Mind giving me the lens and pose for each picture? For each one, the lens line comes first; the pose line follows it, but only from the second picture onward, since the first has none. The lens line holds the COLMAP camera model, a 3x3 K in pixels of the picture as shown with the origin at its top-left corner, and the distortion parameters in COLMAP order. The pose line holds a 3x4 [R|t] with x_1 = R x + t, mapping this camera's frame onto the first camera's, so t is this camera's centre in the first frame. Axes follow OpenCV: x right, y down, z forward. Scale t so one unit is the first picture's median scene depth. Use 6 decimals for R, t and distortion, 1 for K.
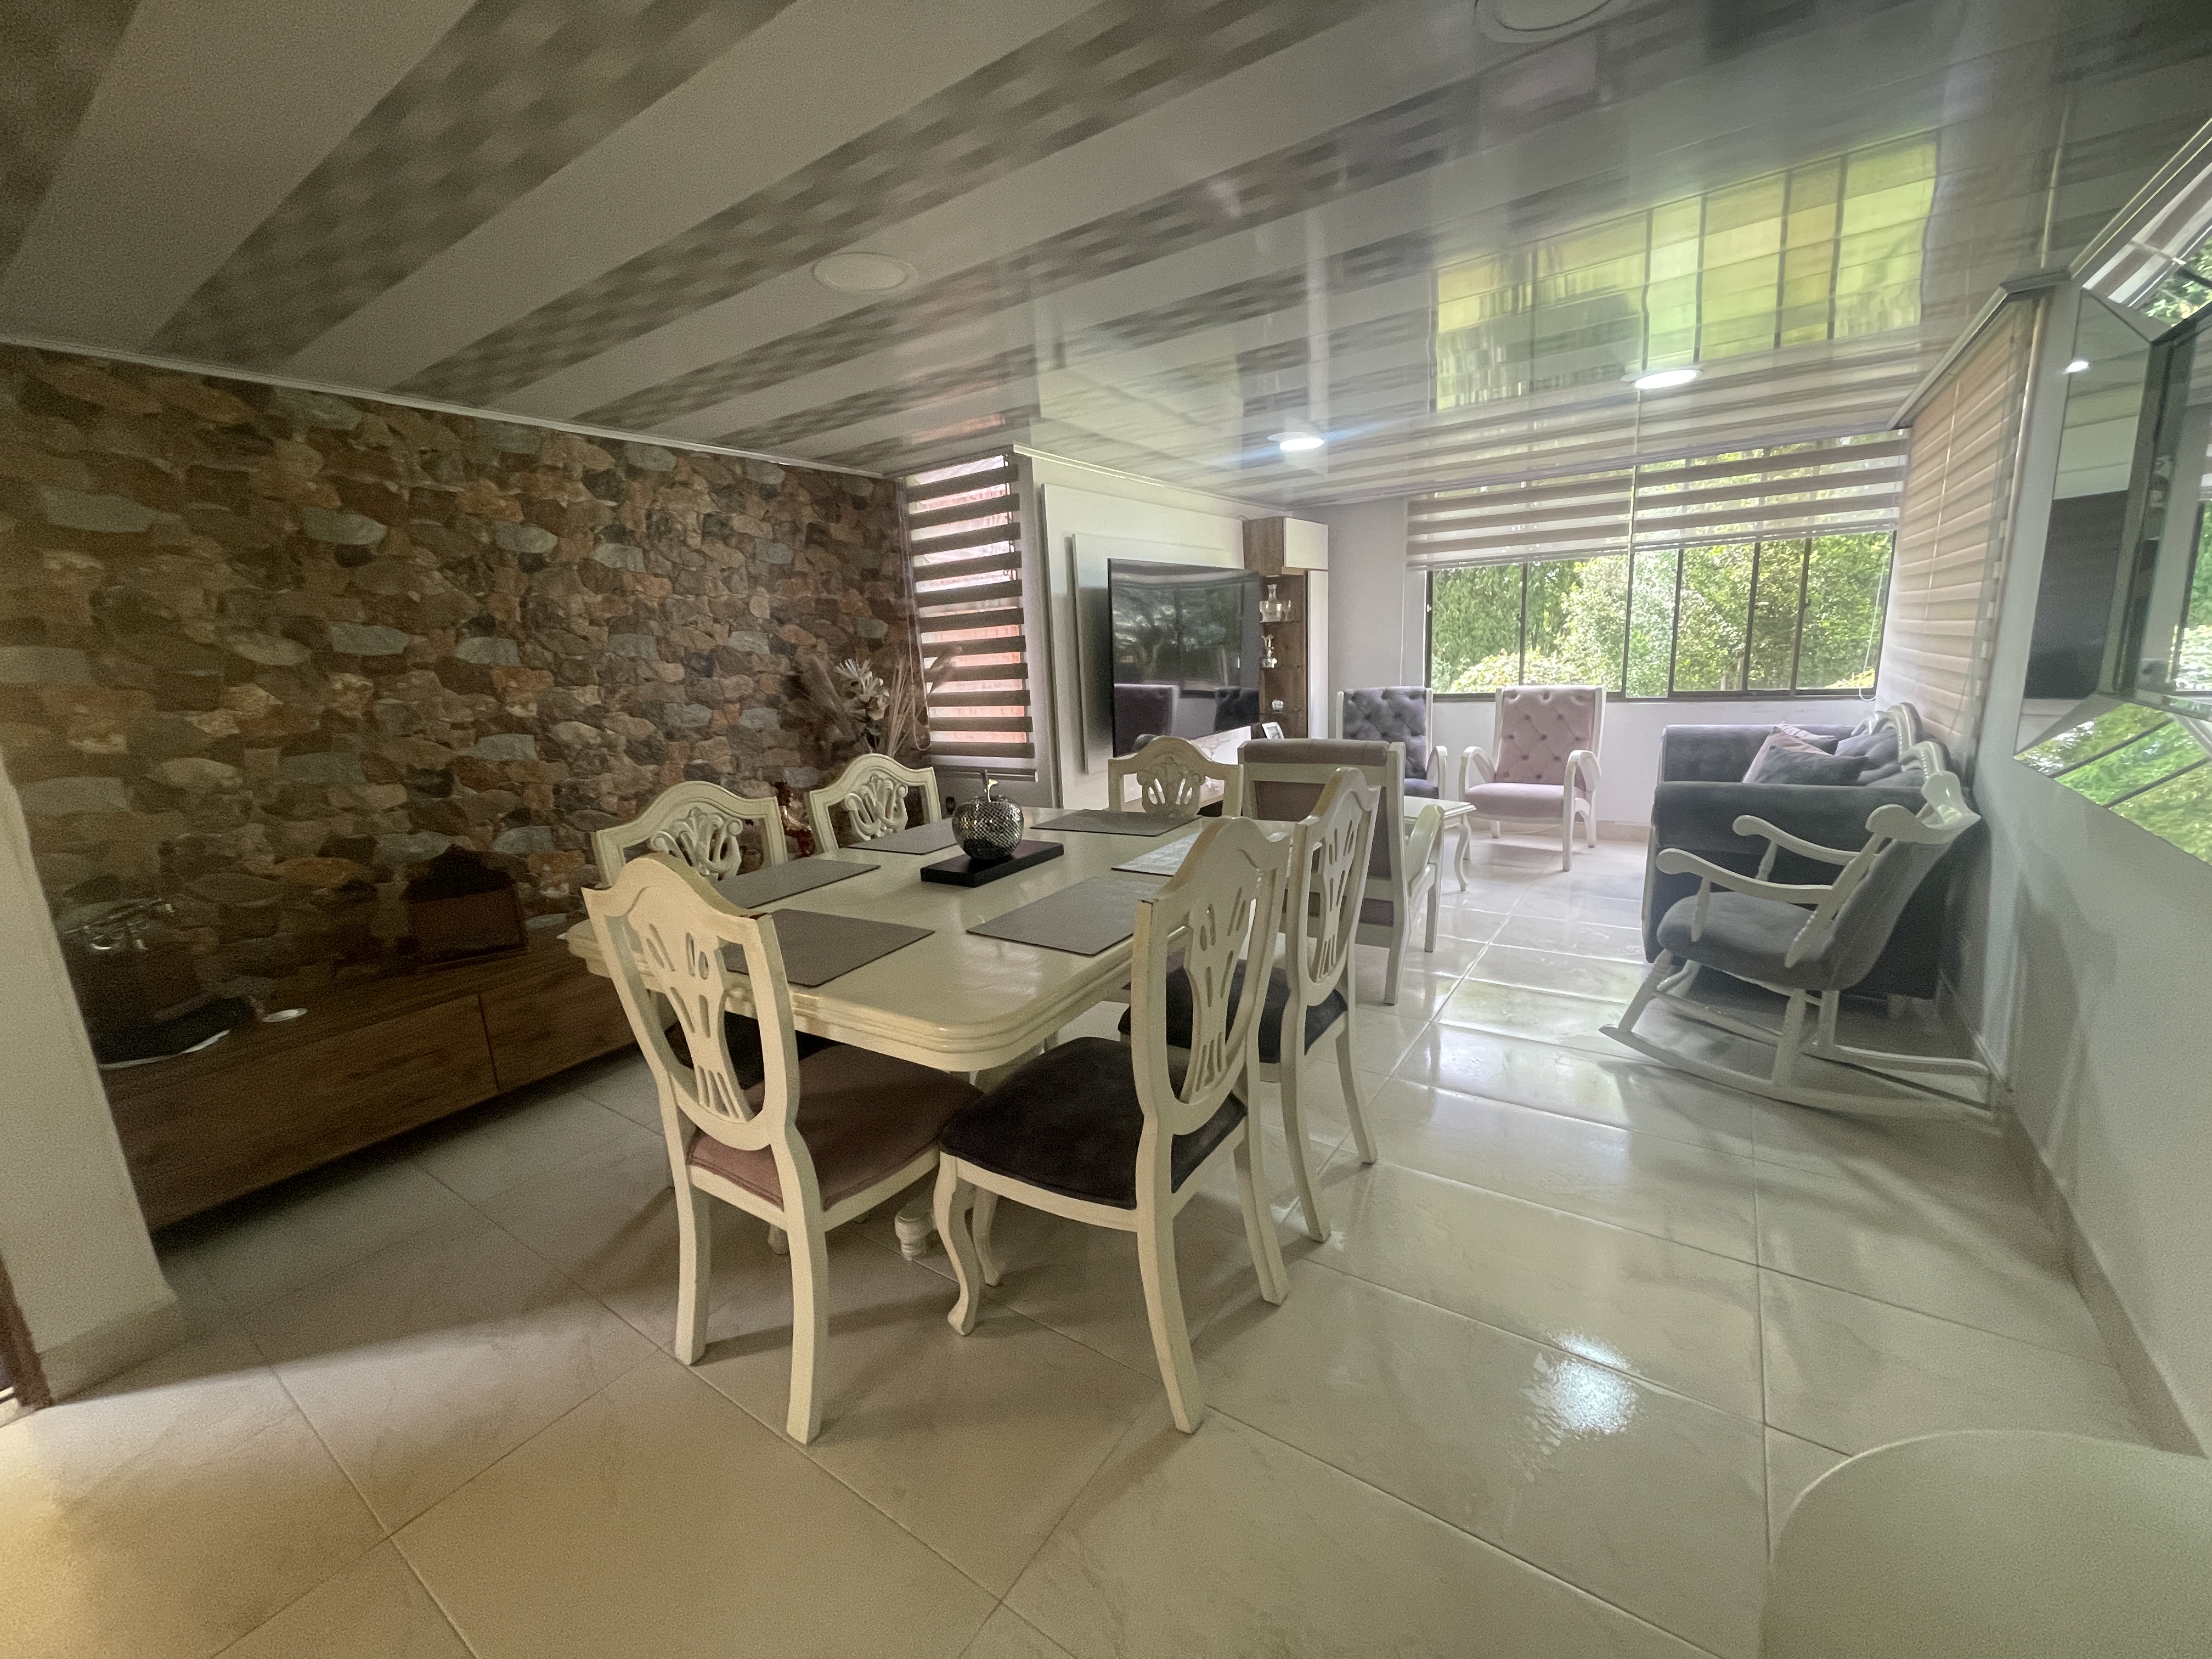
lens RADIAL K [[894.1, 0, 1106.0], [0, 894.1, 829.5], [0, 0, 1]] dist [0.001968, 0.000671]
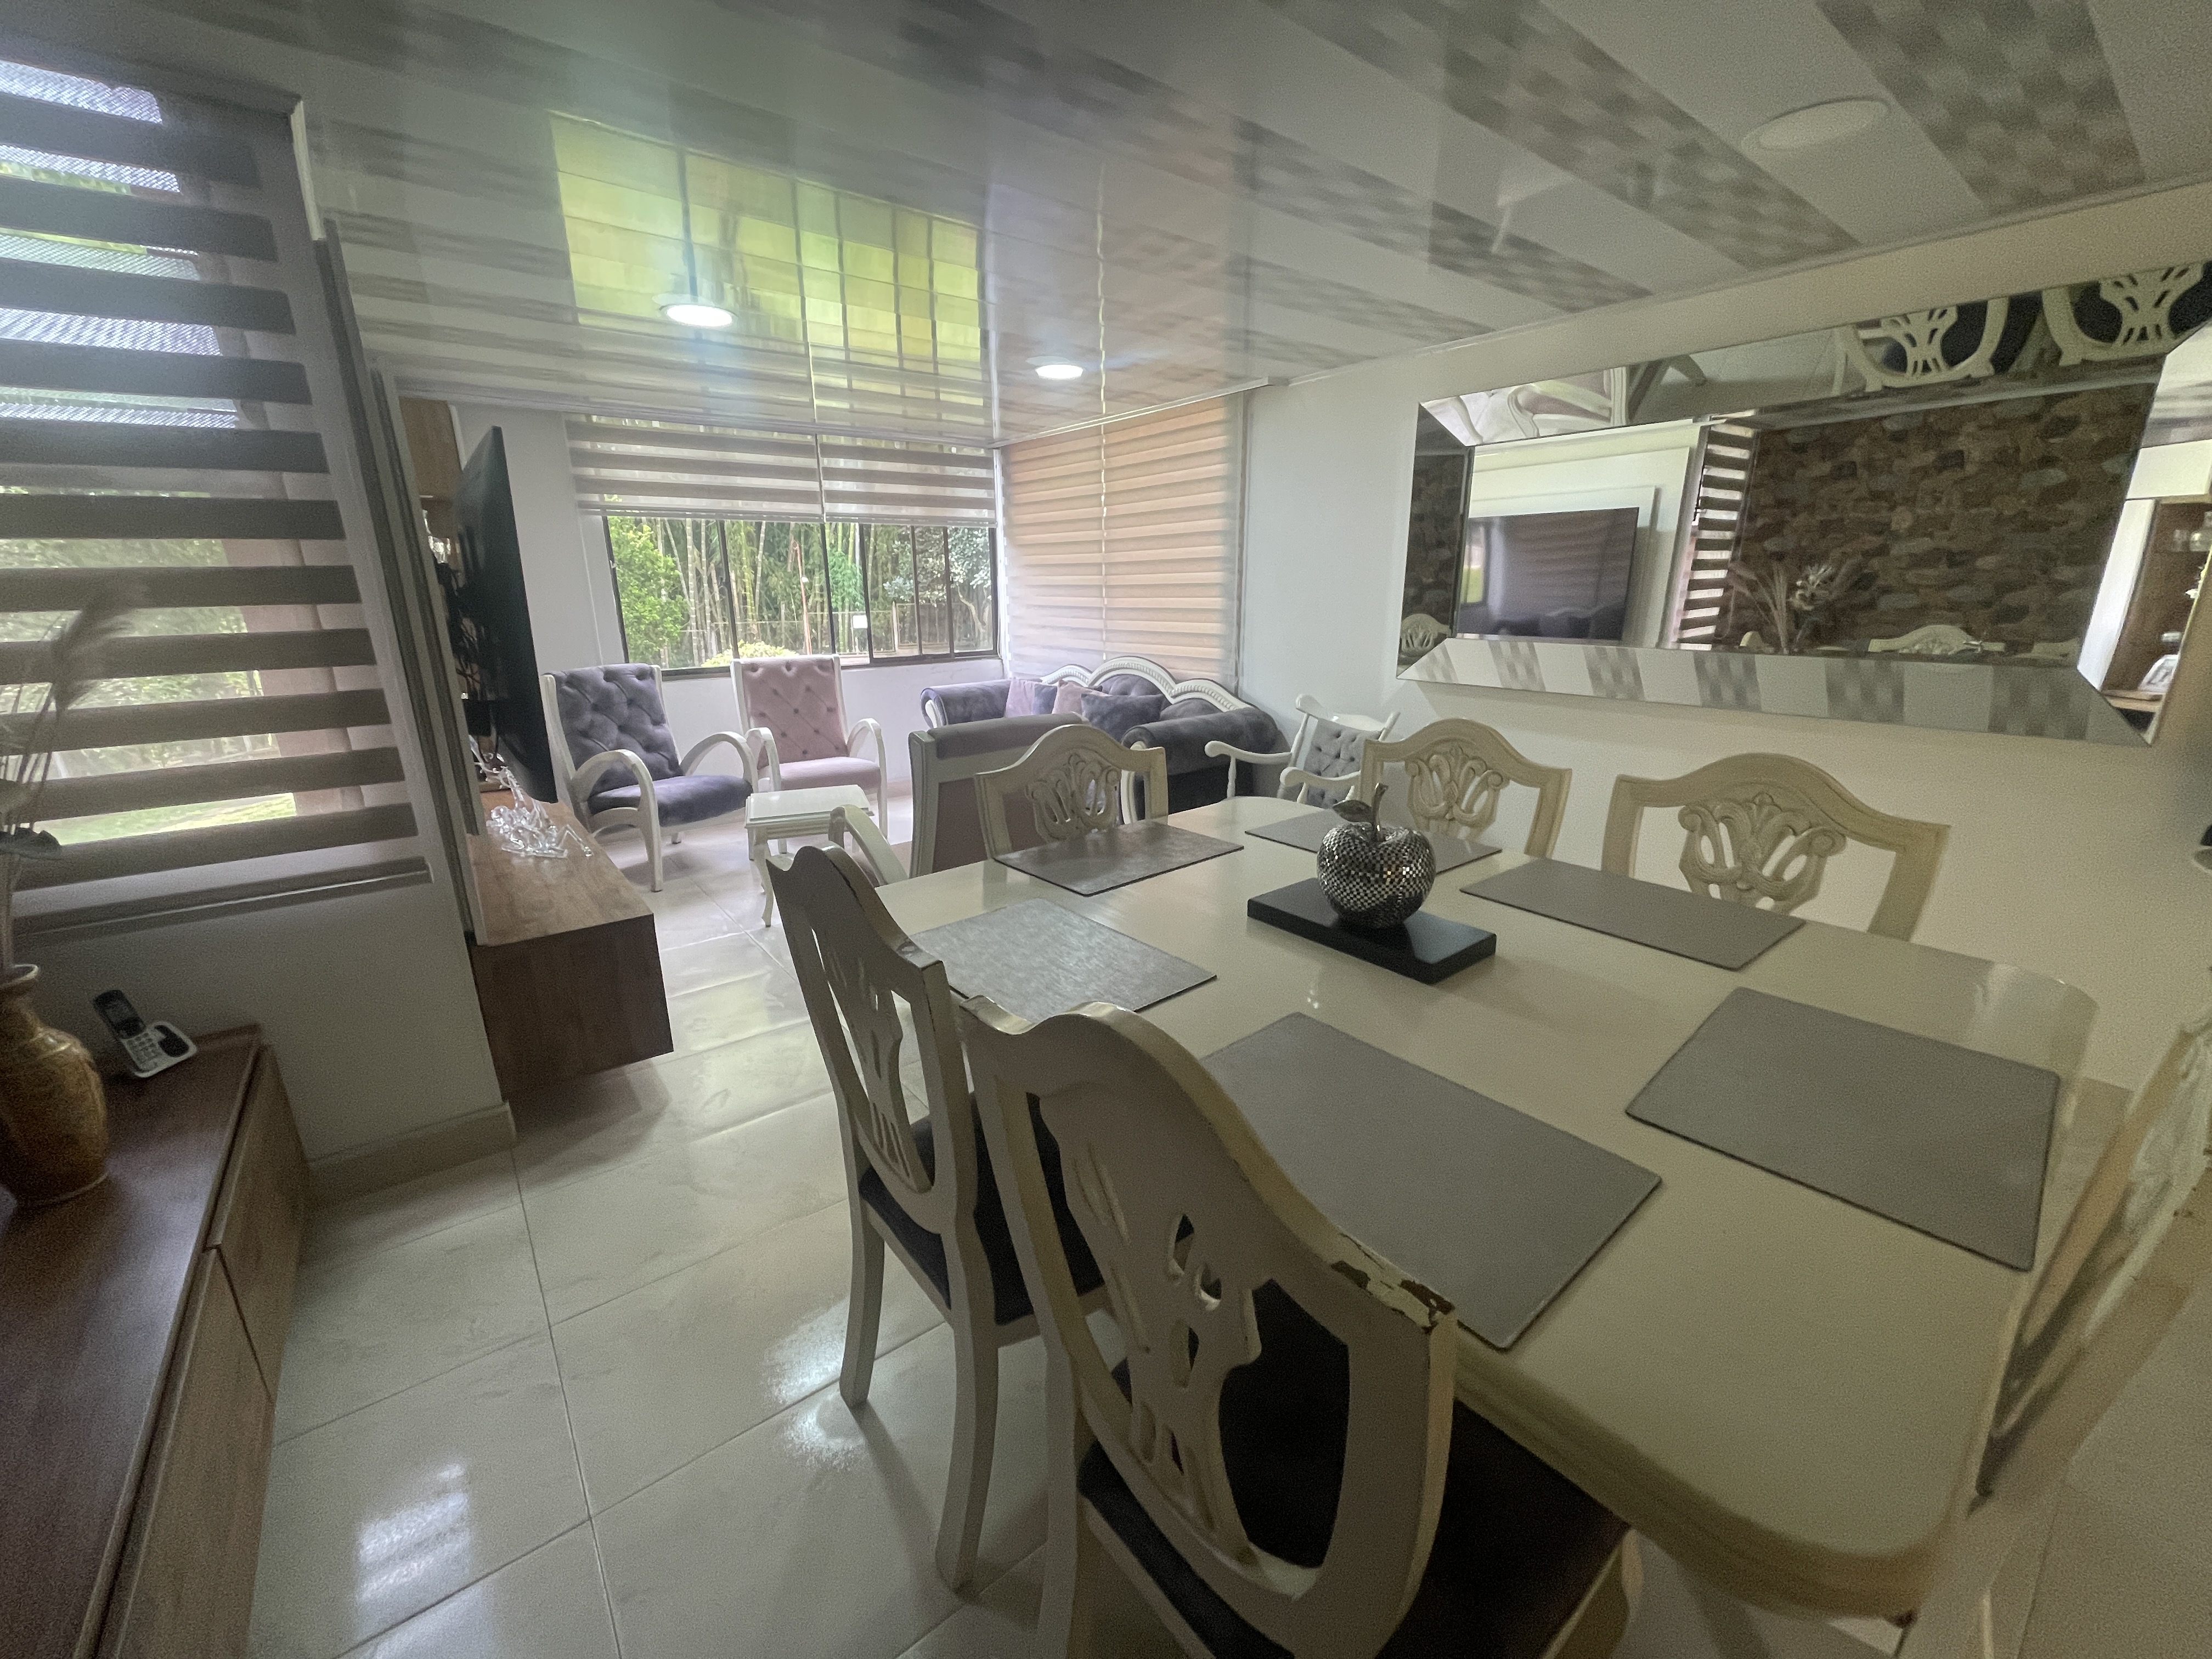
lens RADIAL K [[884.1, 0, 1106.0], [0, 884.1, 829.5], [0, 0, 1]] dist [-0.026097, 0.000223]
pose [[0.303905, -0.210354, 0.929189, -0.281631], [0.188651, 0.969294, 0.157733, -0.062699], [-0.933838, 0.127357, 0.334256, 0.378526]]
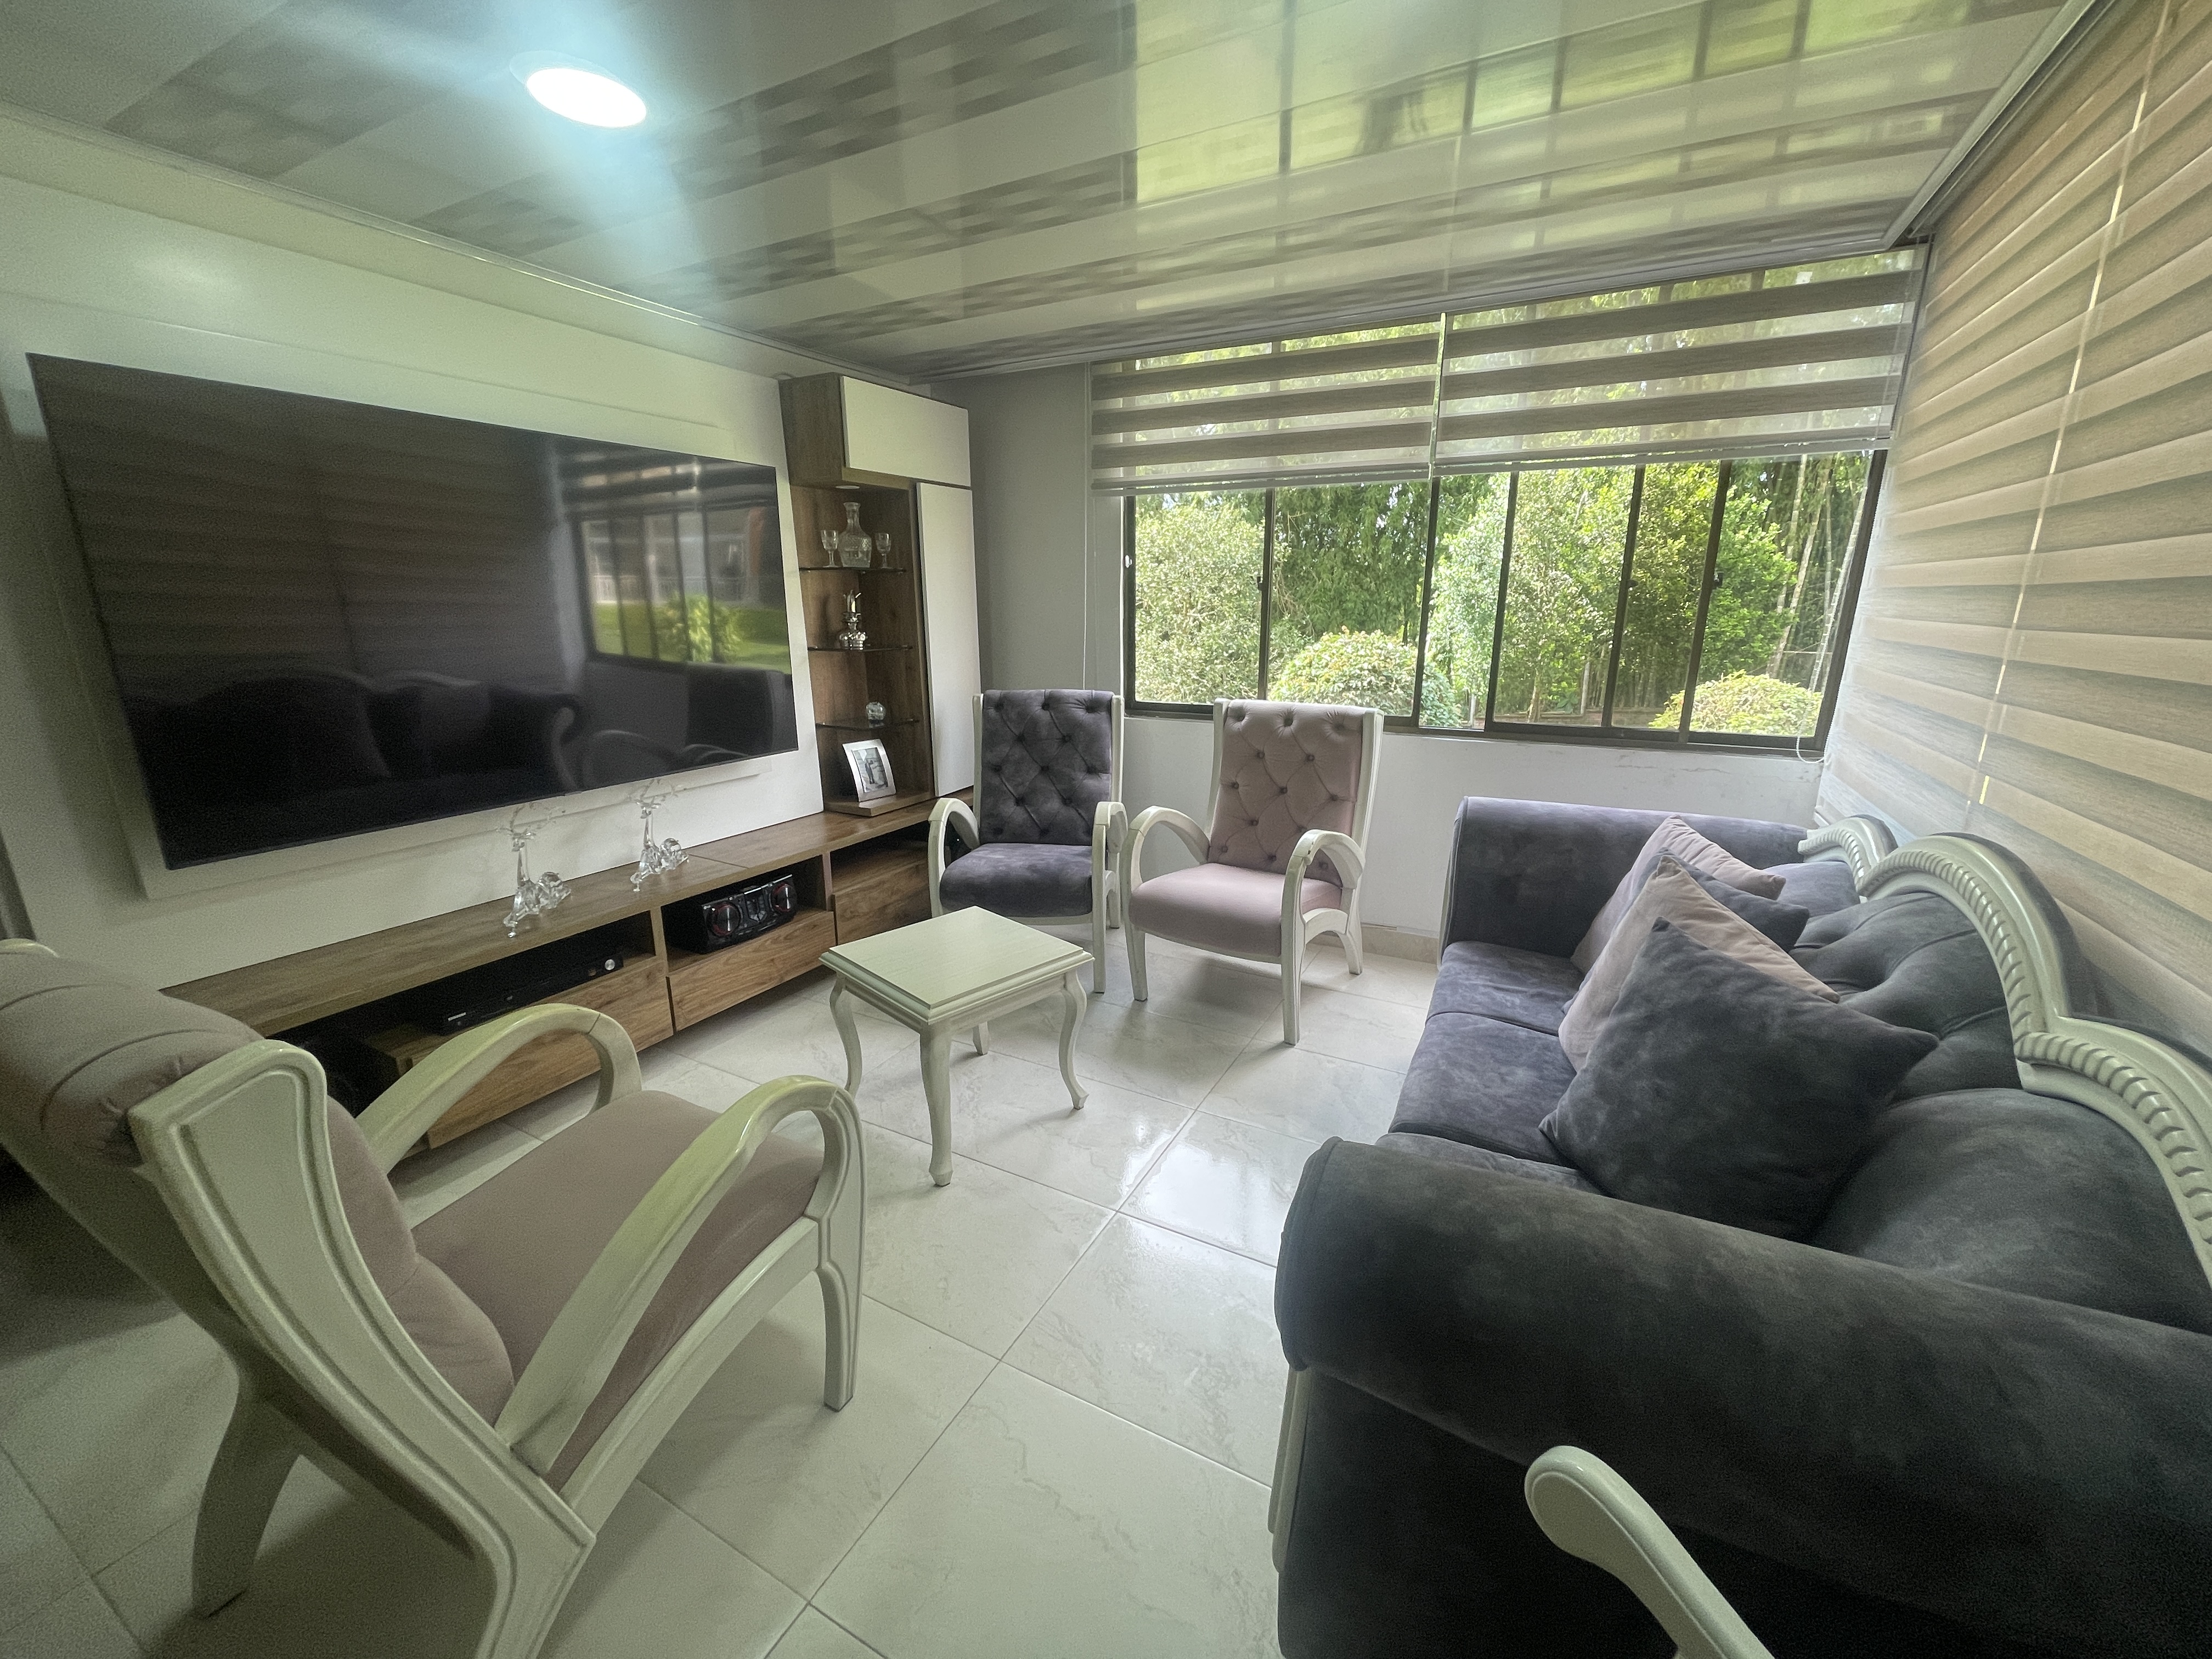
lens RADIAL K [[886.4, 0, 1105.3], [0, 886.4, 843.2], [0, 0, 1]] dist [0.000736, 0.000147]
pose [[0.993526, 0.016342, 0.112421, 0.289271], [-0.023188, 0.997938, 0.059857, -0.094244], [-0.111211, -0.062076, 0.991856, 0.405493]]
